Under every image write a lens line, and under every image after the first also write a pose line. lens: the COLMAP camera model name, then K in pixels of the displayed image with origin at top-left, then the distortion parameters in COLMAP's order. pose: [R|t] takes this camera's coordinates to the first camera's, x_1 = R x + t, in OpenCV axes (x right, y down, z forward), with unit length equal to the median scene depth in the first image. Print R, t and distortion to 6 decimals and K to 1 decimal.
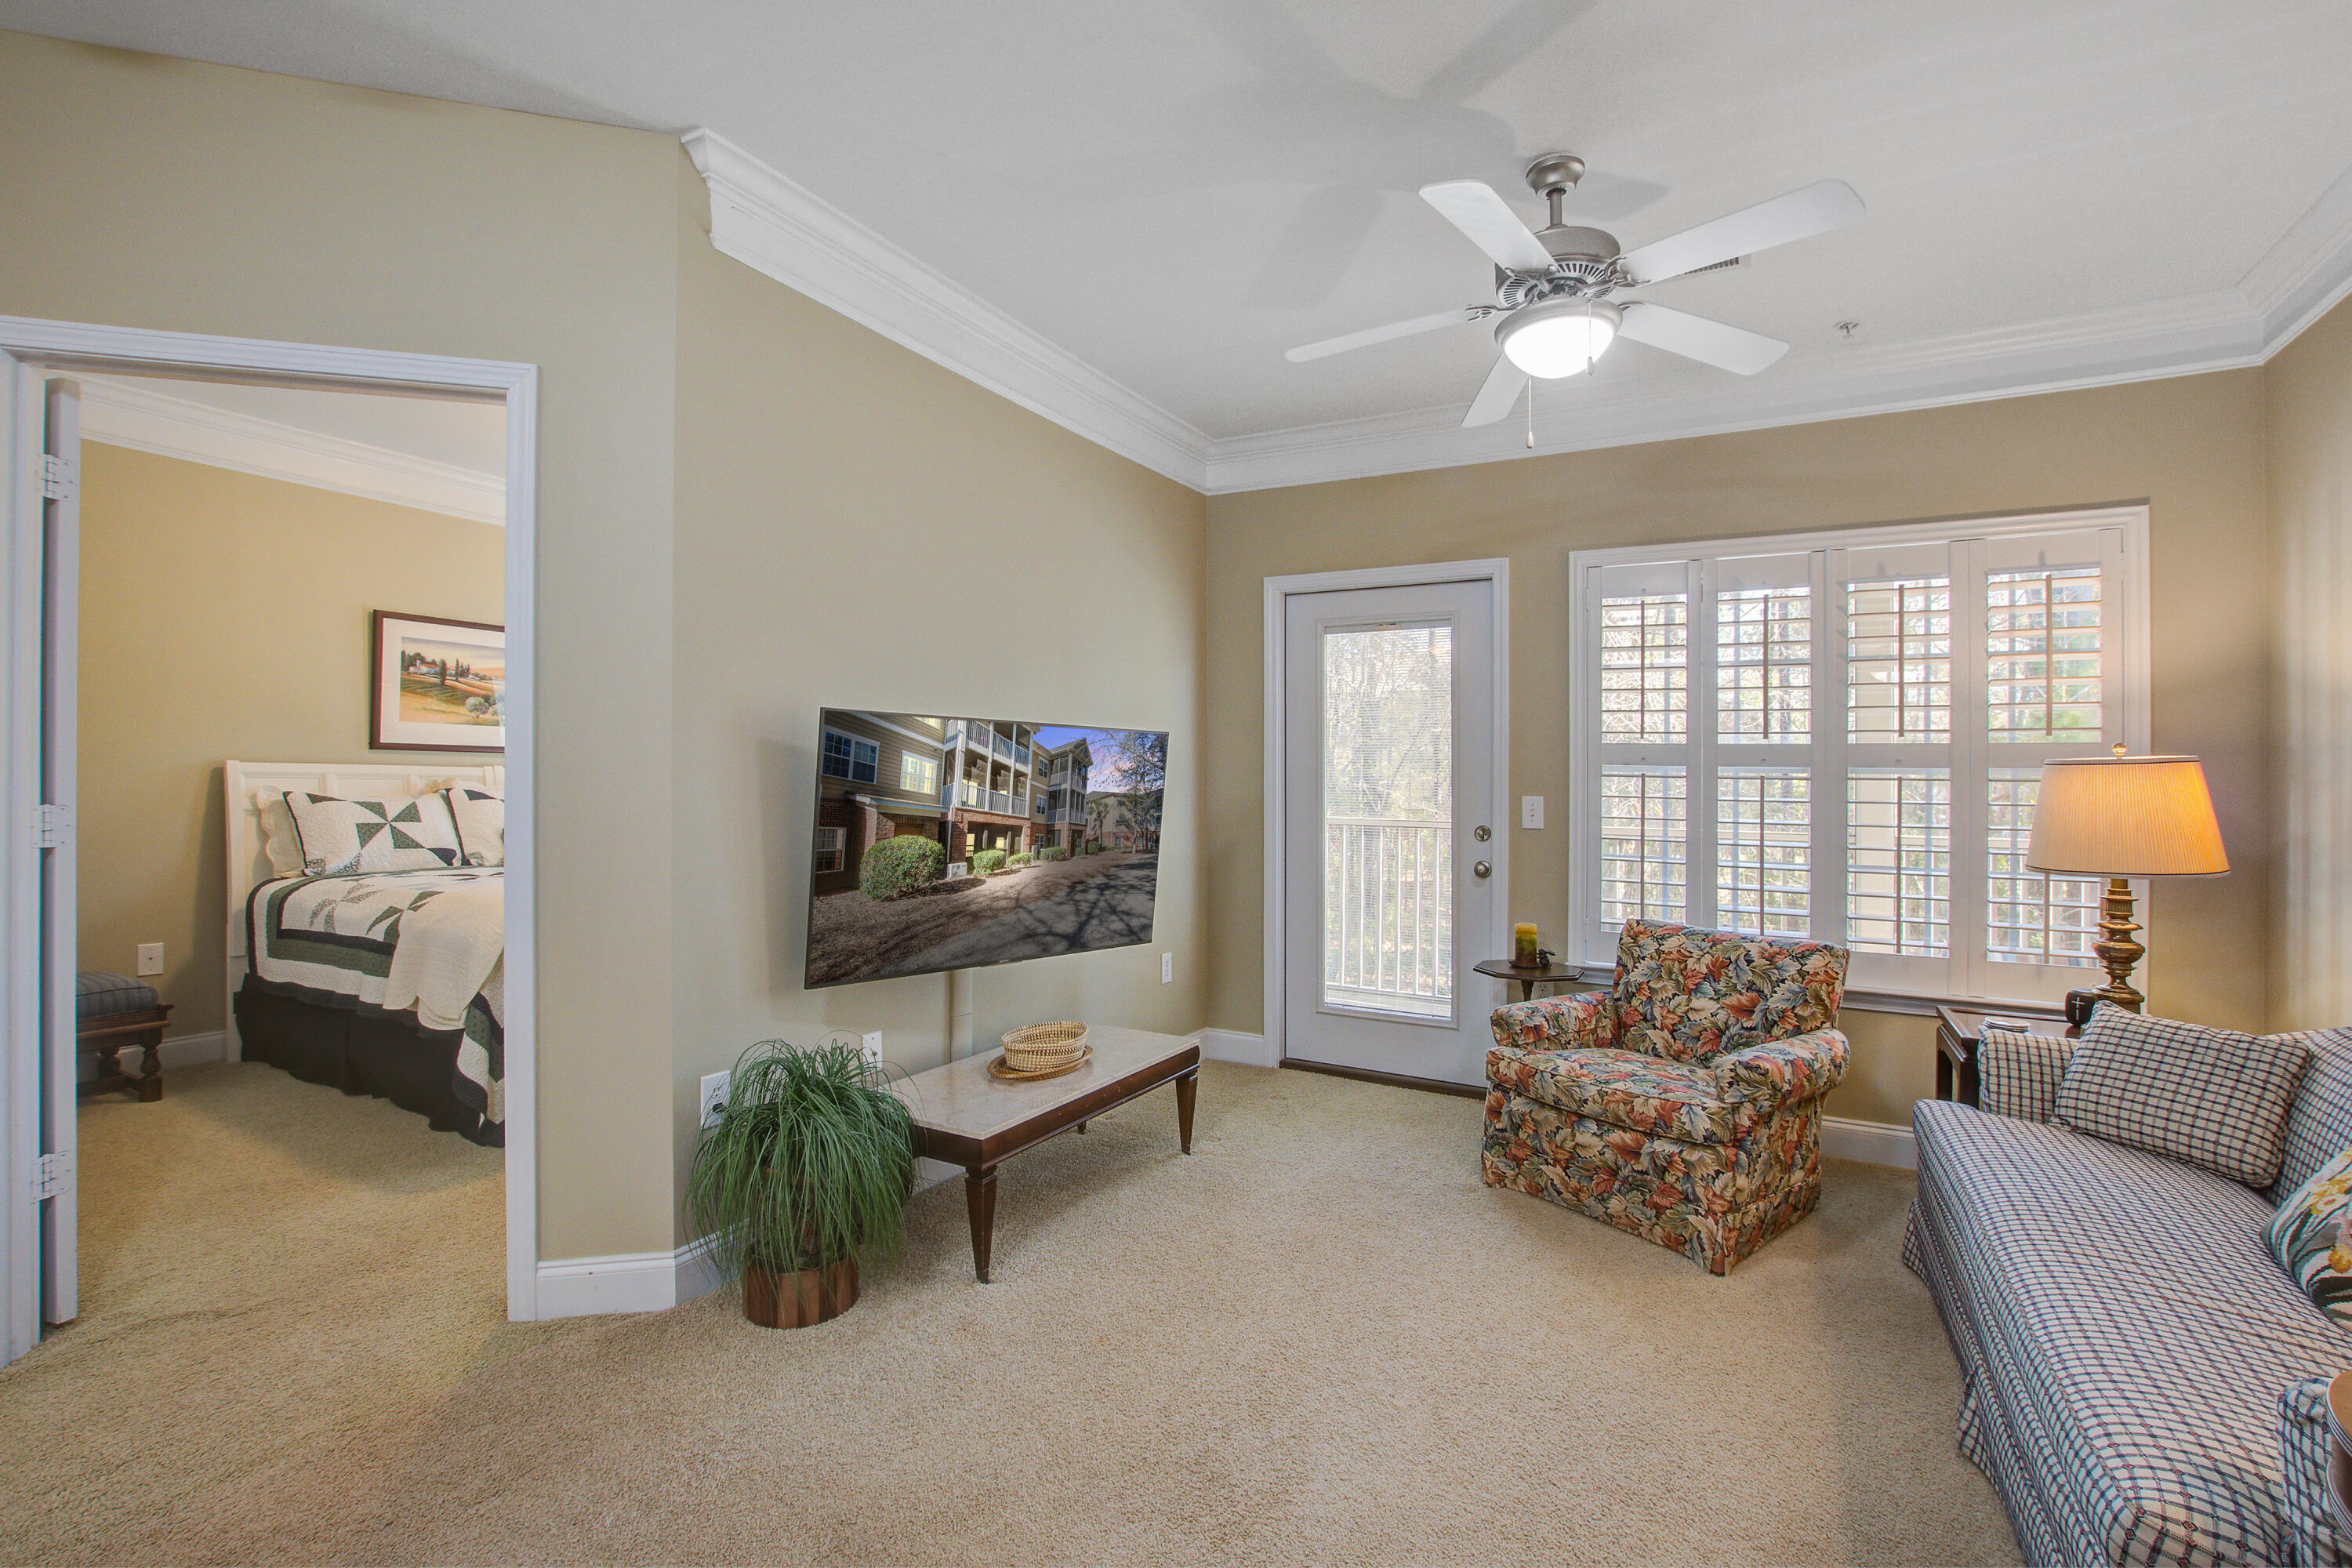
lens RADIAL K [[1012.7, 0, 1235.8], [0, 1012.7, 785.5], [0, 0, 1]] dist [-0.002164, -0.000242]
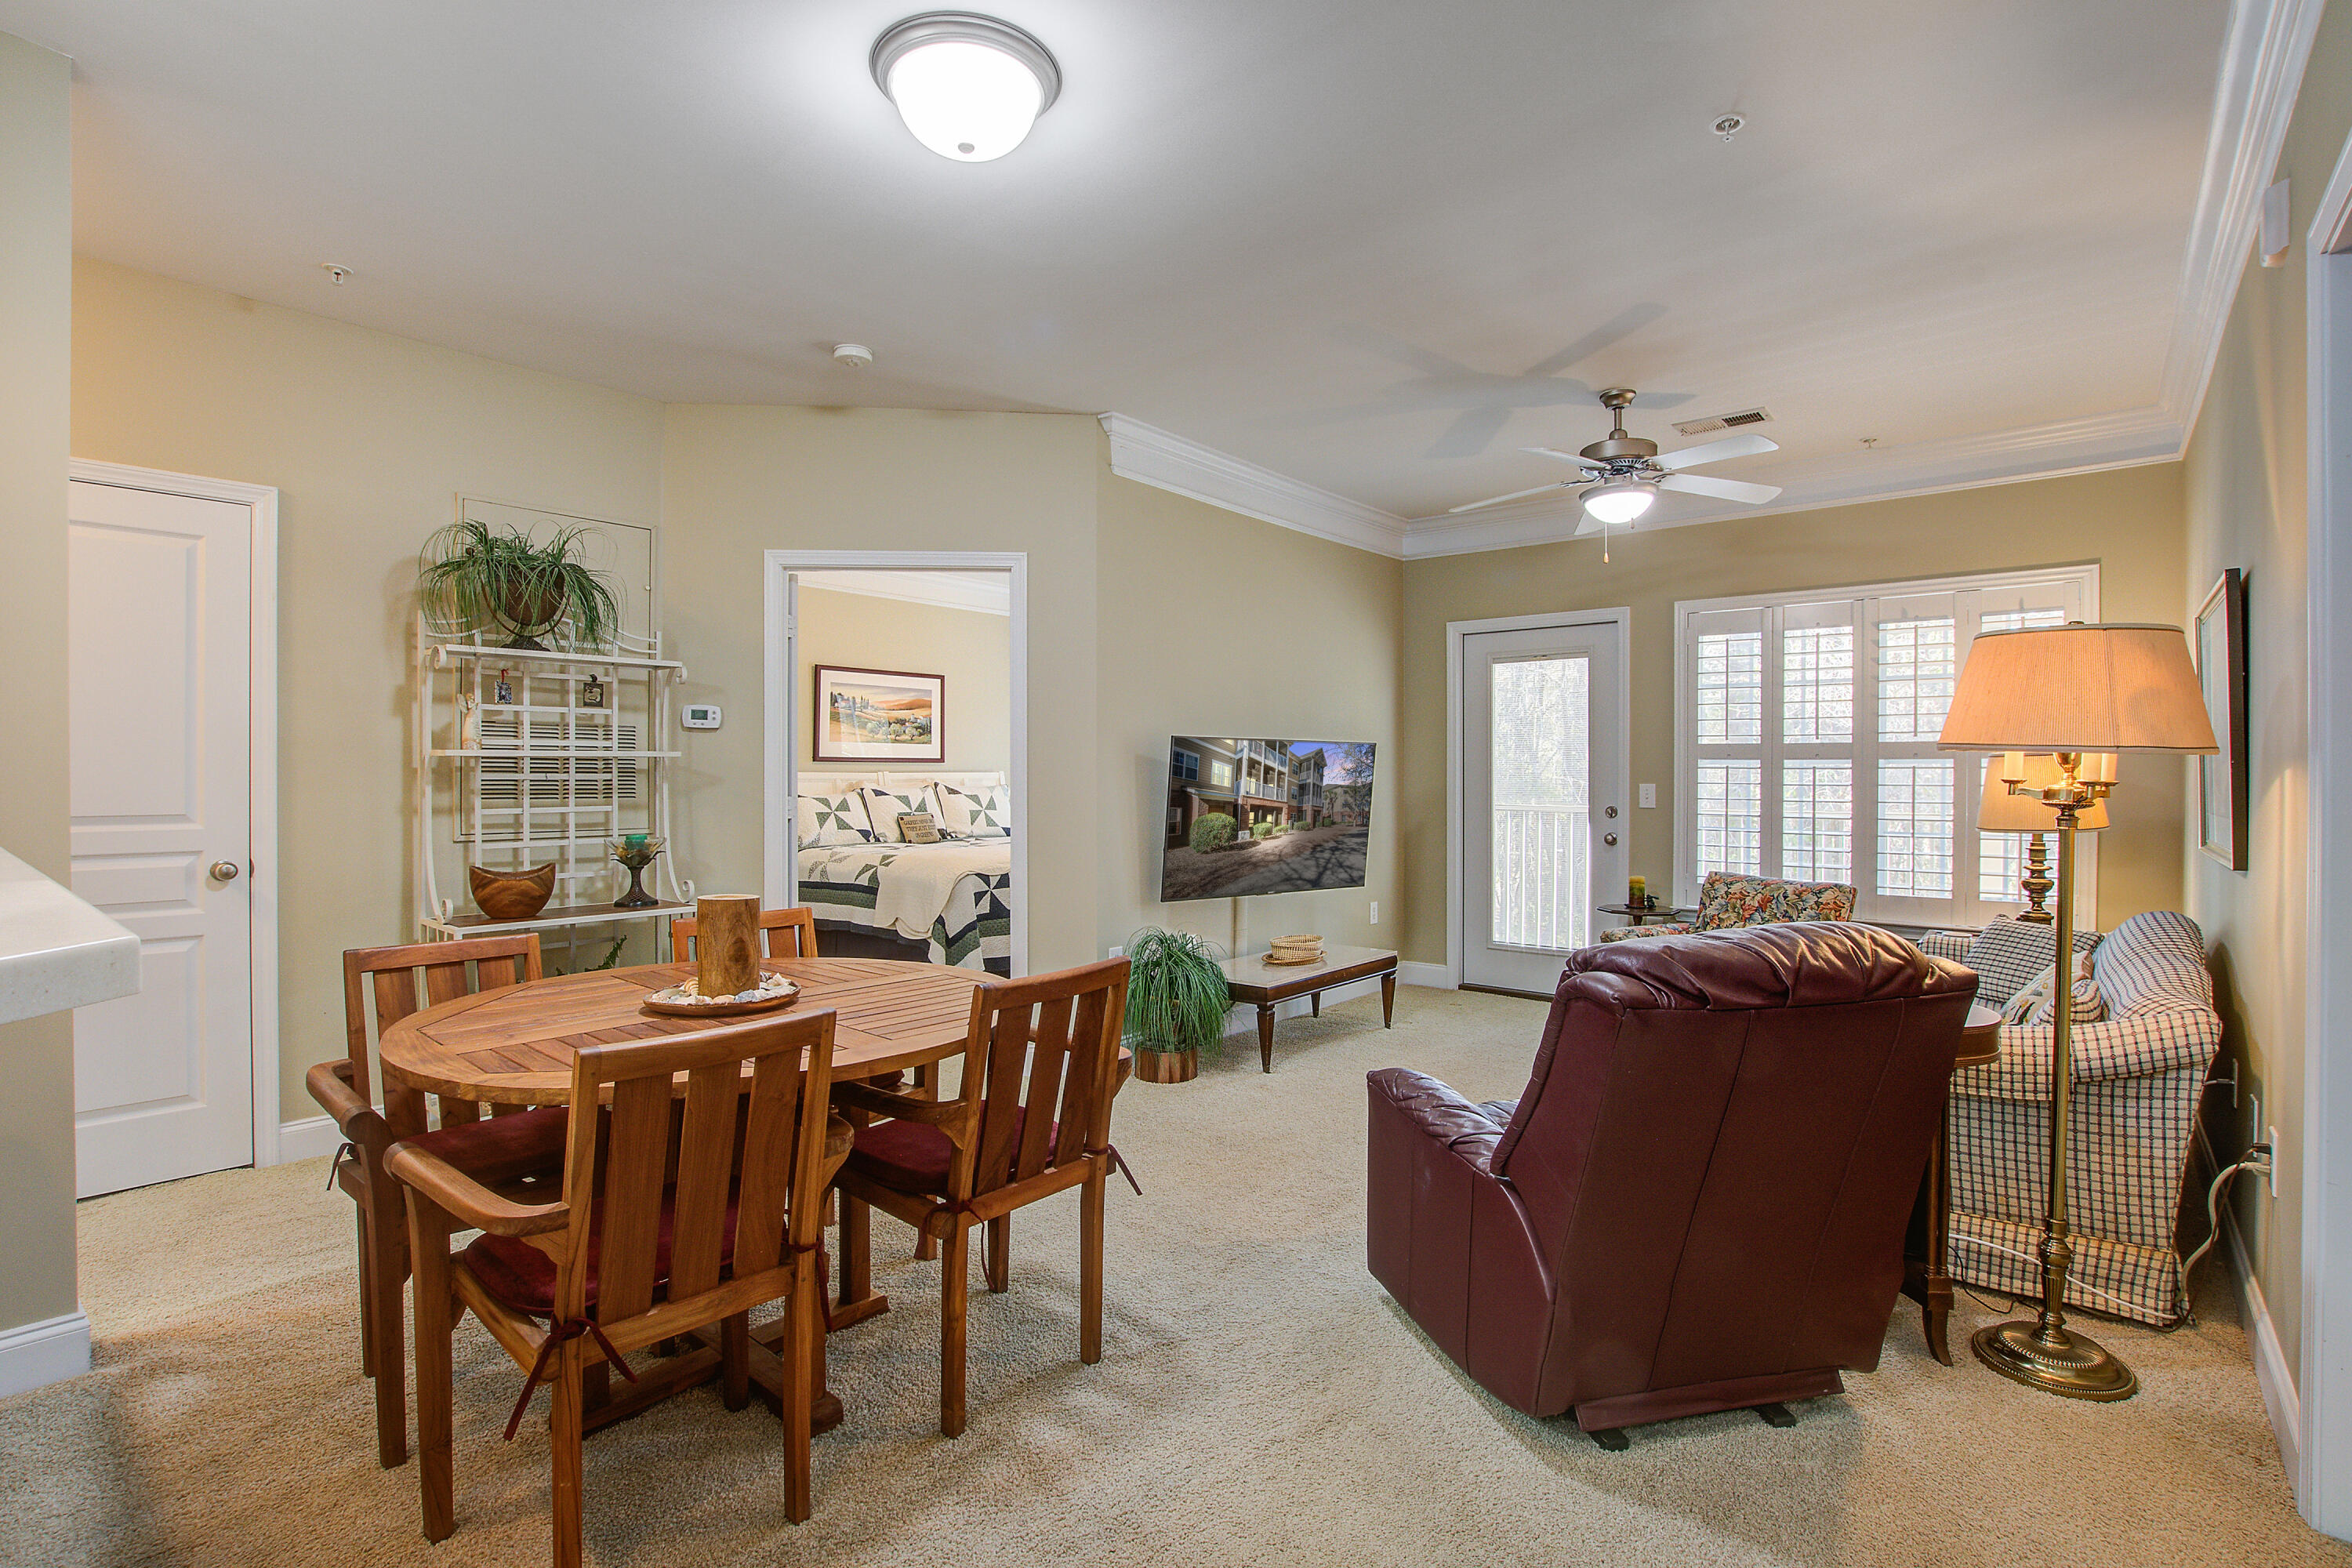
lens RADIAL K [[1138.9, 0, 1249.7], [0, 1138.9, 784.1], [0, 0, 1]] dist [0.006091, 0.000678]
pose [[0.987804, -0.012326, -0.155212, 0.006765], [0.012879, 0.999914, 0.002562, 0.000167], [0.155167, -0.004530, 0.987878, -0.700534]]
